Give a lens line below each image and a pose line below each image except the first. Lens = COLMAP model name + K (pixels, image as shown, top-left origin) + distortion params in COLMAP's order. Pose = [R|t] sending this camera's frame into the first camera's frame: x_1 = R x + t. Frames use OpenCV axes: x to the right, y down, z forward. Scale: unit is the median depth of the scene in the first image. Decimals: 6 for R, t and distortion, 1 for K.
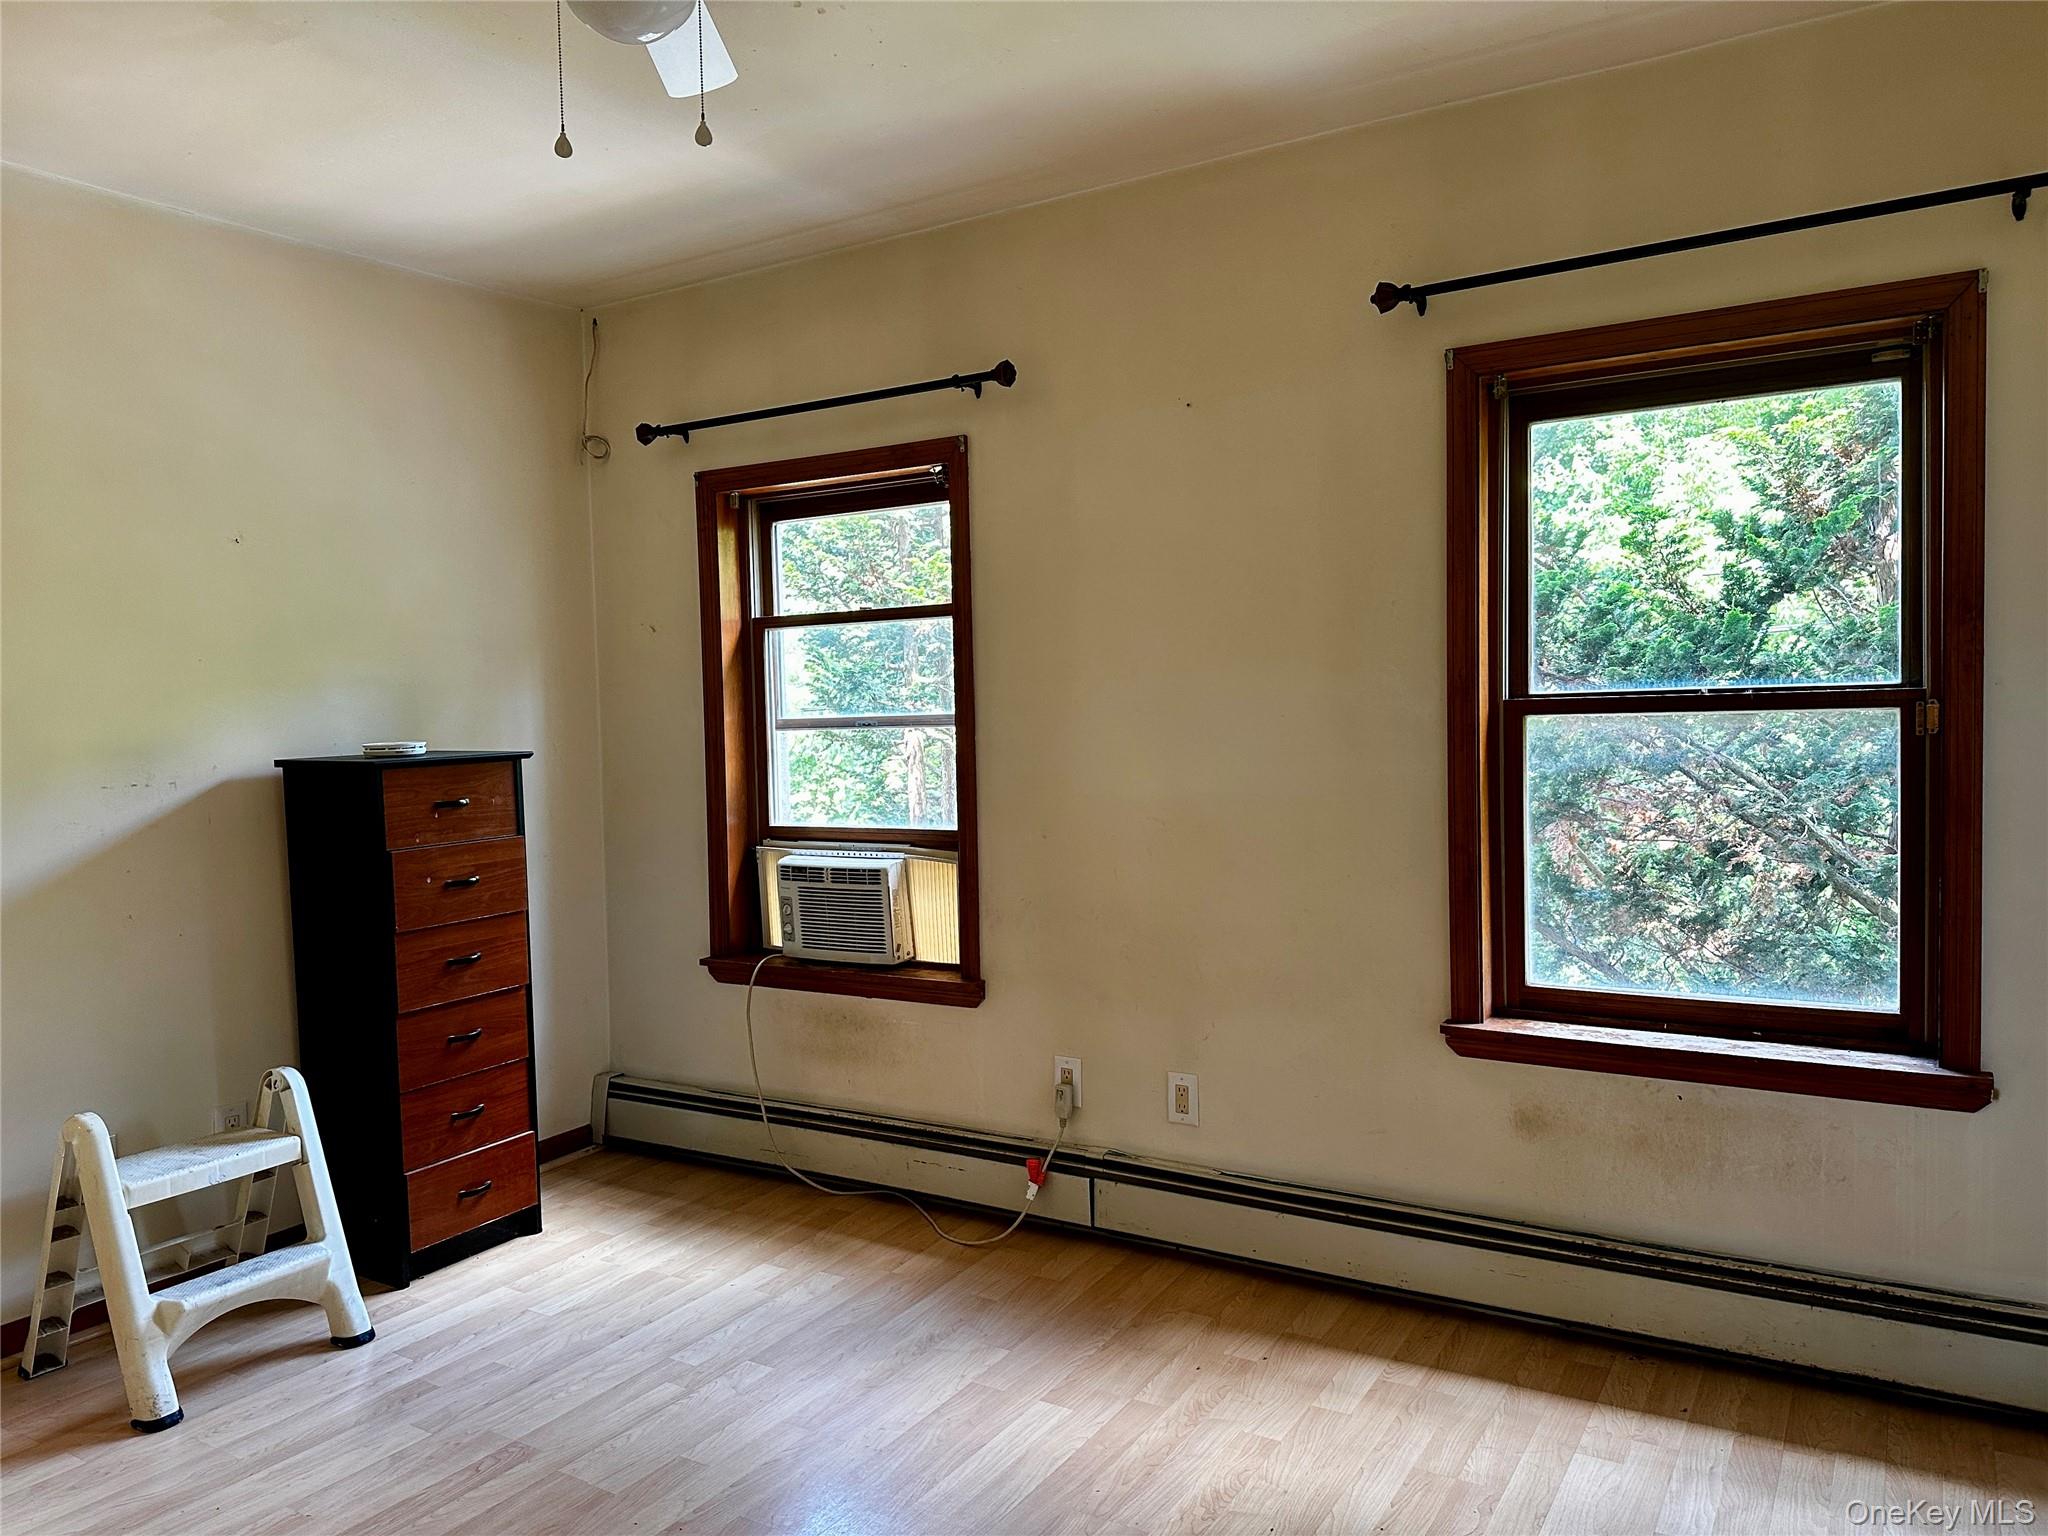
lens RADIAL K [[1428.8, 0, 1024.0], [0, 1428.8, 768.0], [0, 0, 1]] dist [-0.039263, 0.001645]
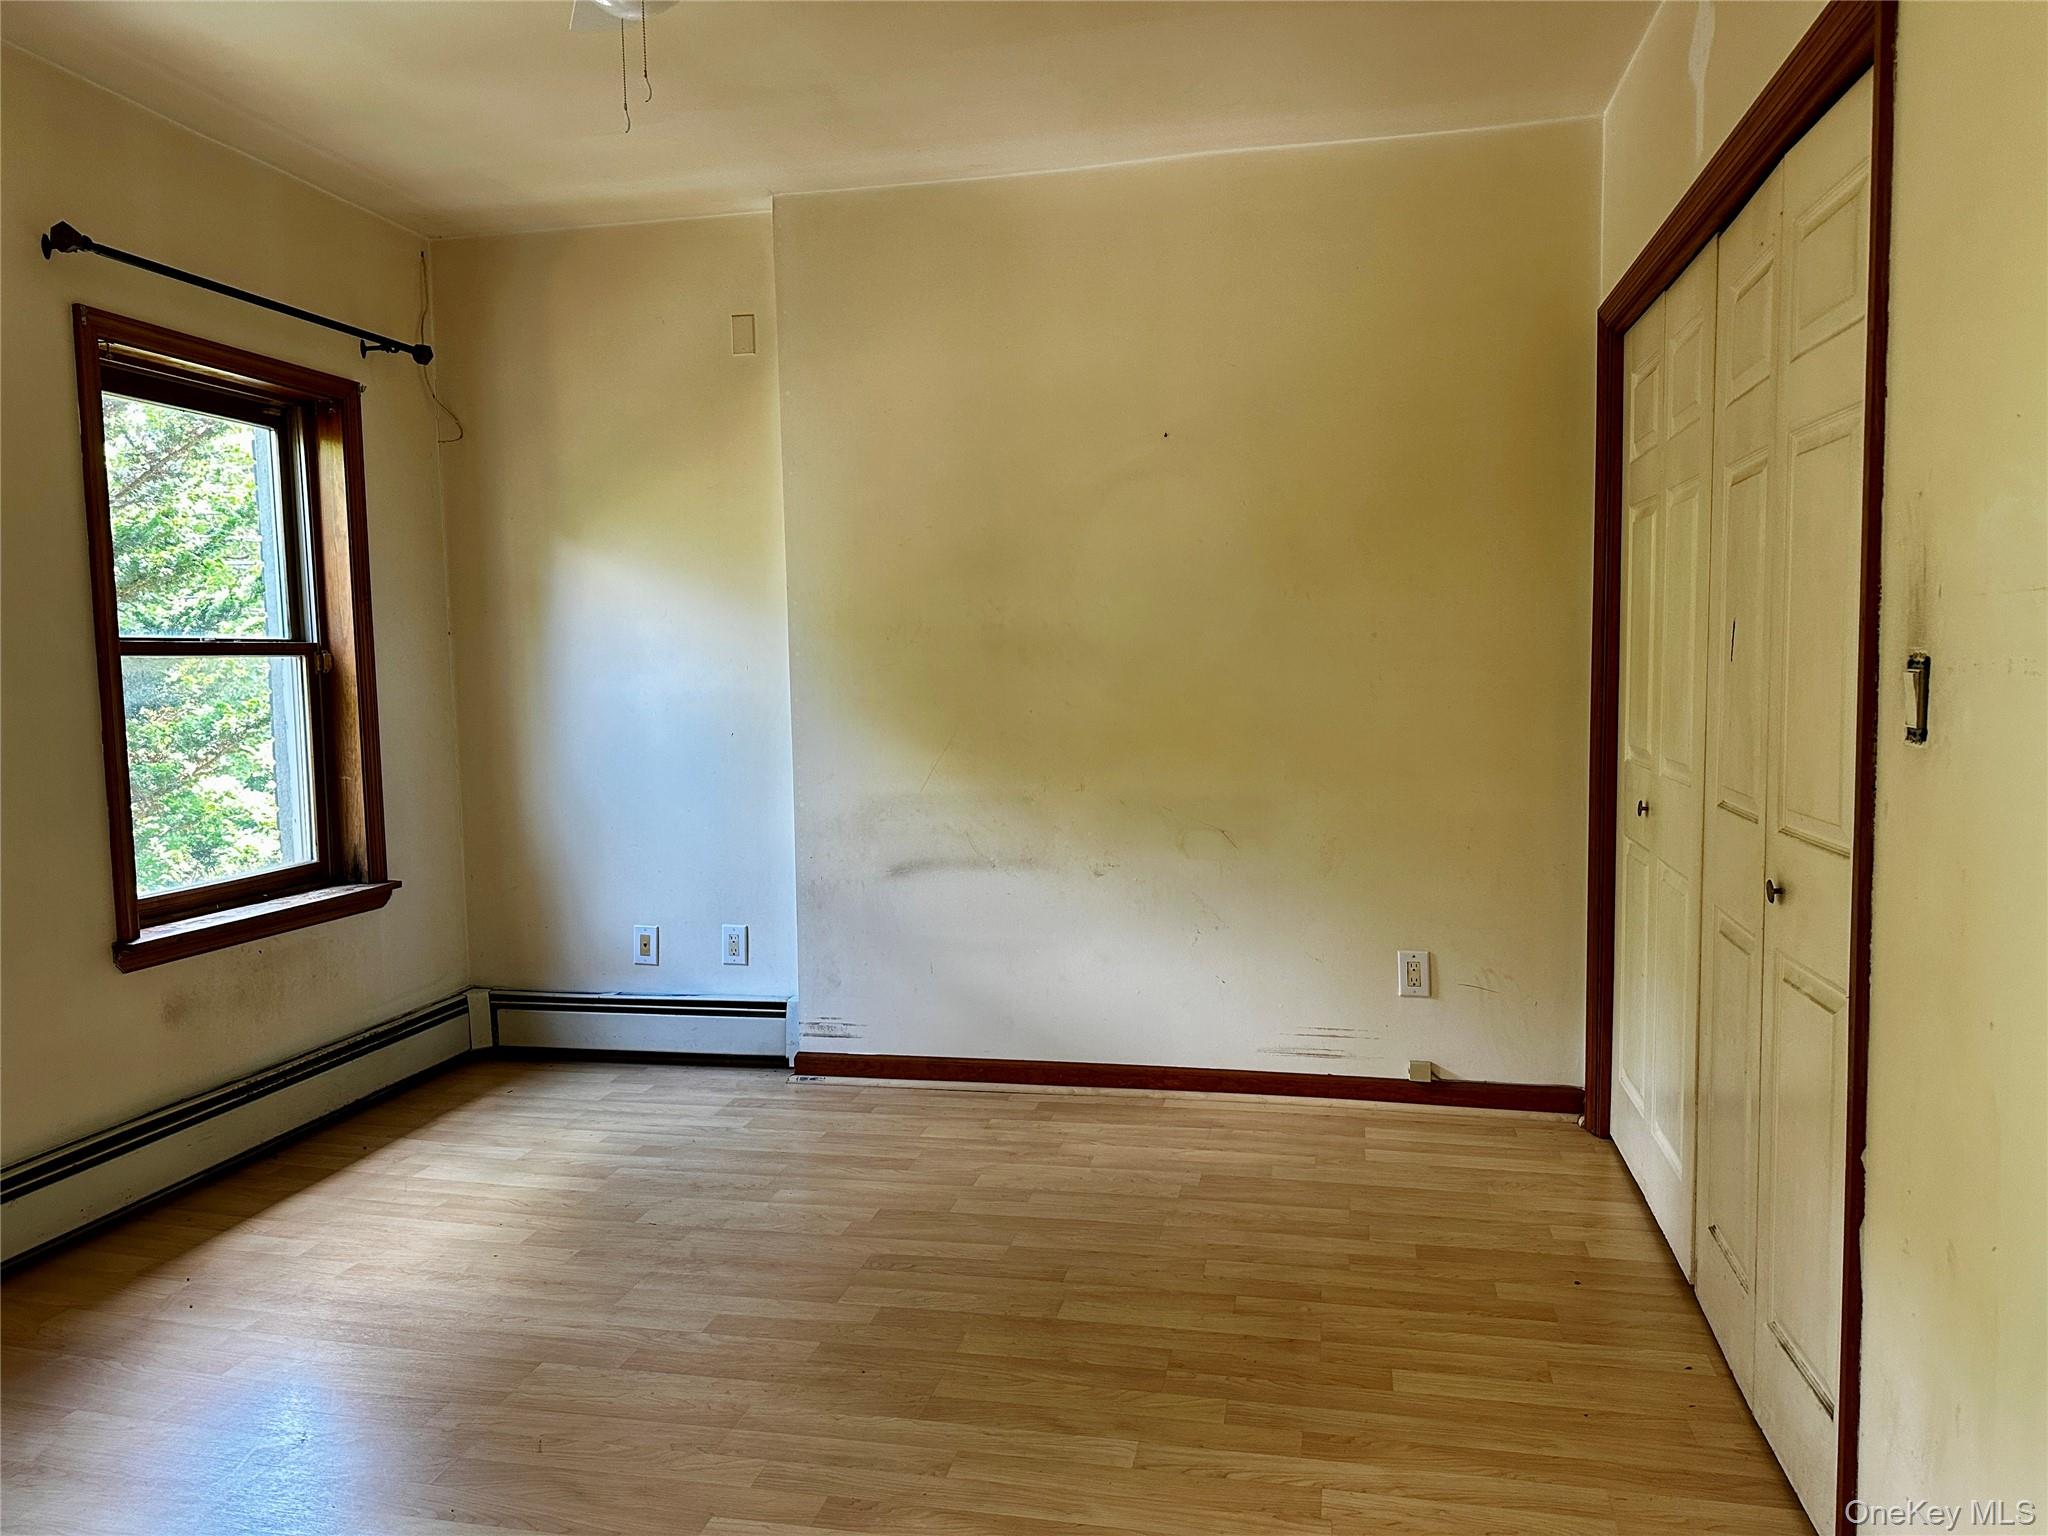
lens RADIAL K [[1406.4, 0, 1024.0], [0, 1406.4, 768.0], [0, 0, 1]] dist [0.000435, 0.000154]
pose [[-0.336793, -0.044178, 0.940542, -1.003354], [0.062820, 0.995619, 0.069260, 0.019724], [-0.939481, 0.082411, -0.332542, 0.771257]]
